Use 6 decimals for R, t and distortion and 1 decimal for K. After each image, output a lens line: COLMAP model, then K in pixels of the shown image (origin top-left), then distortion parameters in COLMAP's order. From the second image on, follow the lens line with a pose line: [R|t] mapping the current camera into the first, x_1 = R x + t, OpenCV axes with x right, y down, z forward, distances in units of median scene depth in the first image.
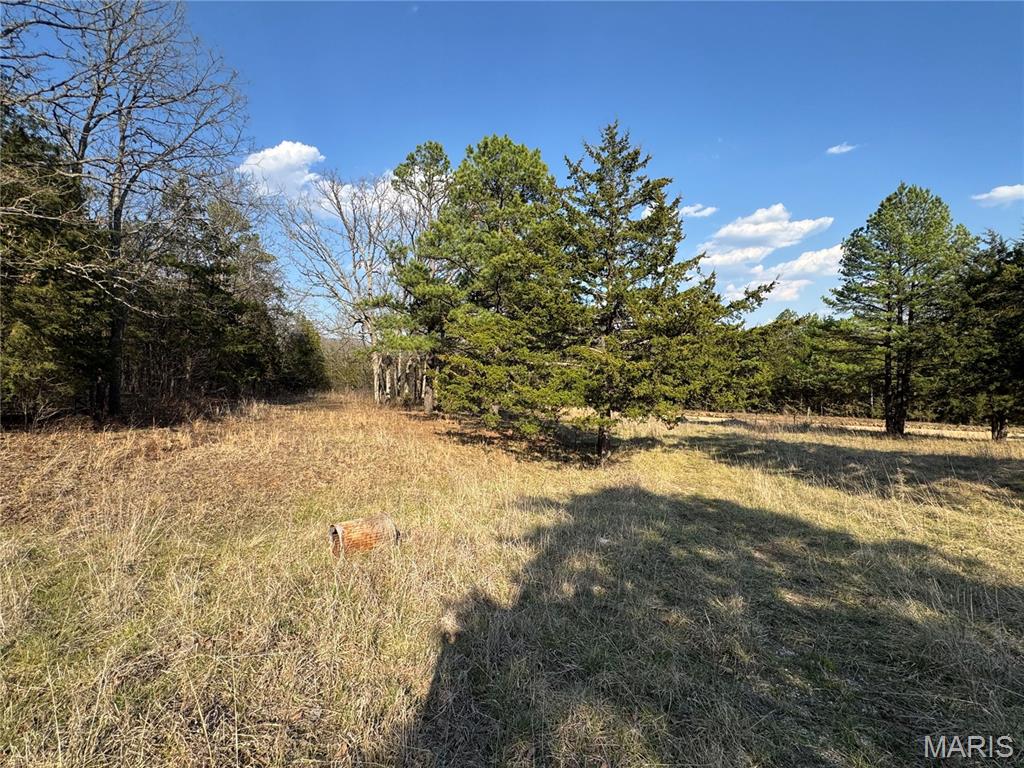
lens RADIAL K [[484.1, 0, 514.8], [0, 484.1, 383.6], [0, 0, 1]] dist [0.003234, 0.001082]
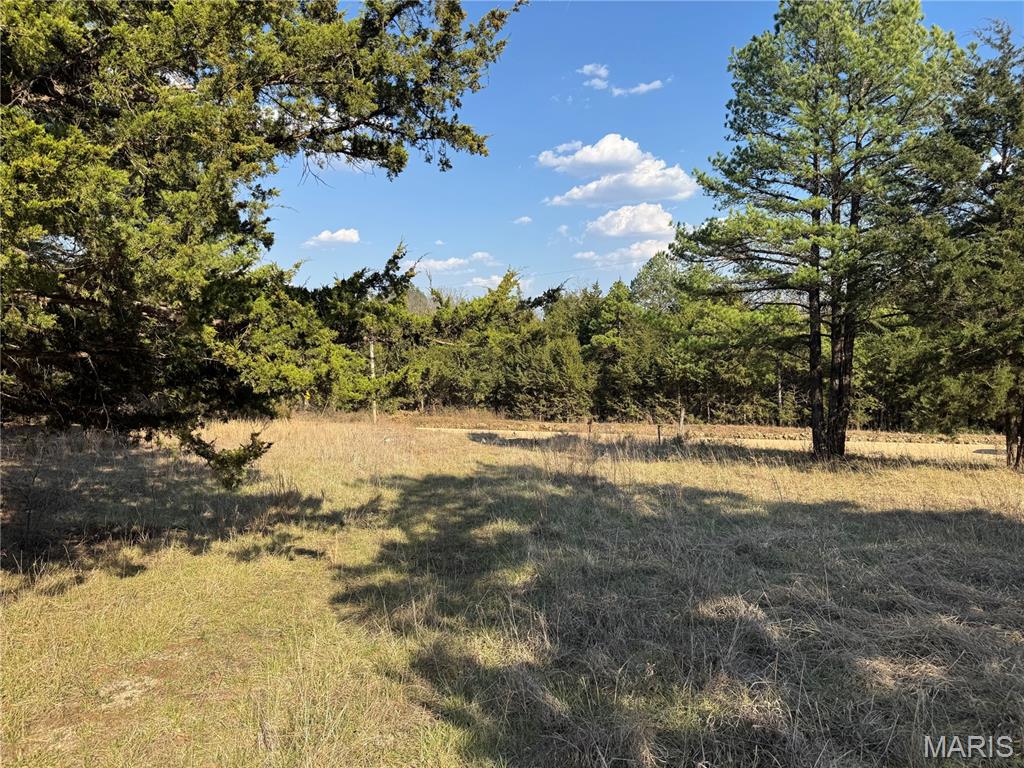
lens RADIAL K [[721.2, 0, 510.8], [0, 721.2, 383.0], [0, 0, 1]] dist [0.024032, -0.008054]
pose [[0.959521, -0.009515, 0.281477, 0.149270], [0.010758, 0.999938, -0.002872, 0.016075], [-0.281432, 0.005784, 0.959564, 0.213316]]
